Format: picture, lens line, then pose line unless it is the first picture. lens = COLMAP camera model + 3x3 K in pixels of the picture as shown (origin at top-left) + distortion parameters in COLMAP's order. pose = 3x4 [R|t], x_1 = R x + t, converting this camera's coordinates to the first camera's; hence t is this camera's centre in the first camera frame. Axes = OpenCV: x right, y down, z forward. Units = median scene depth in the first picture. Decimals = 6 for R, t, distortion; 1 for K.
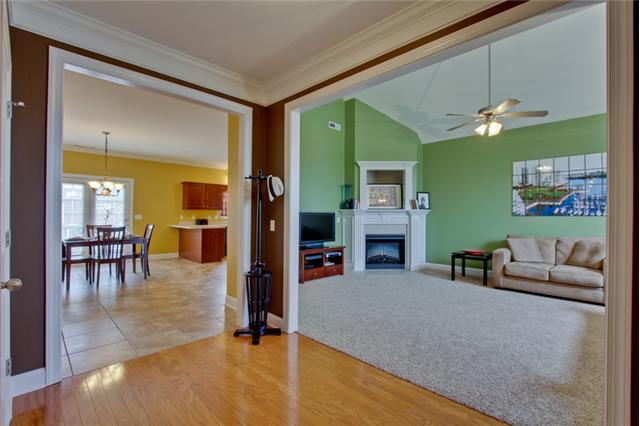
lens RADIAL K [[295.9, 0, 320.0], [0, 295.9, 213.0], [0, 0, 1]] dist [-0.007990, -0.000507]
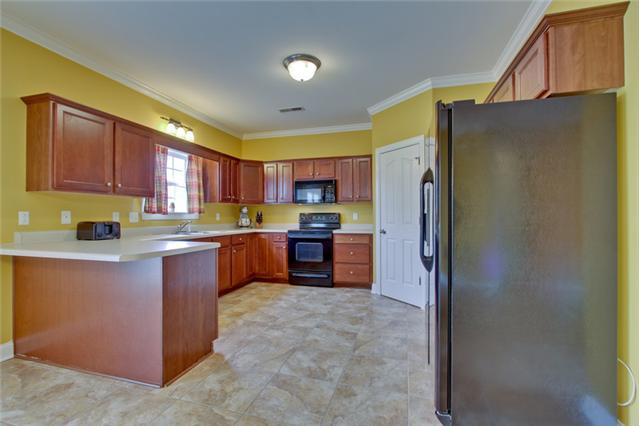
lens RADIAL K [[295.9, 0, 320.0], [0, 295.9, 213.0], [0, 0, 1]] dist [-0.007990, -0.000507]
pose [[0.876307, -0.007320, 0.481698, -0.393392], [0.008178, 0.999967, 0.000319, 0.013801], [-0.481684, 0.003659, 0.876337, 0.677897]]
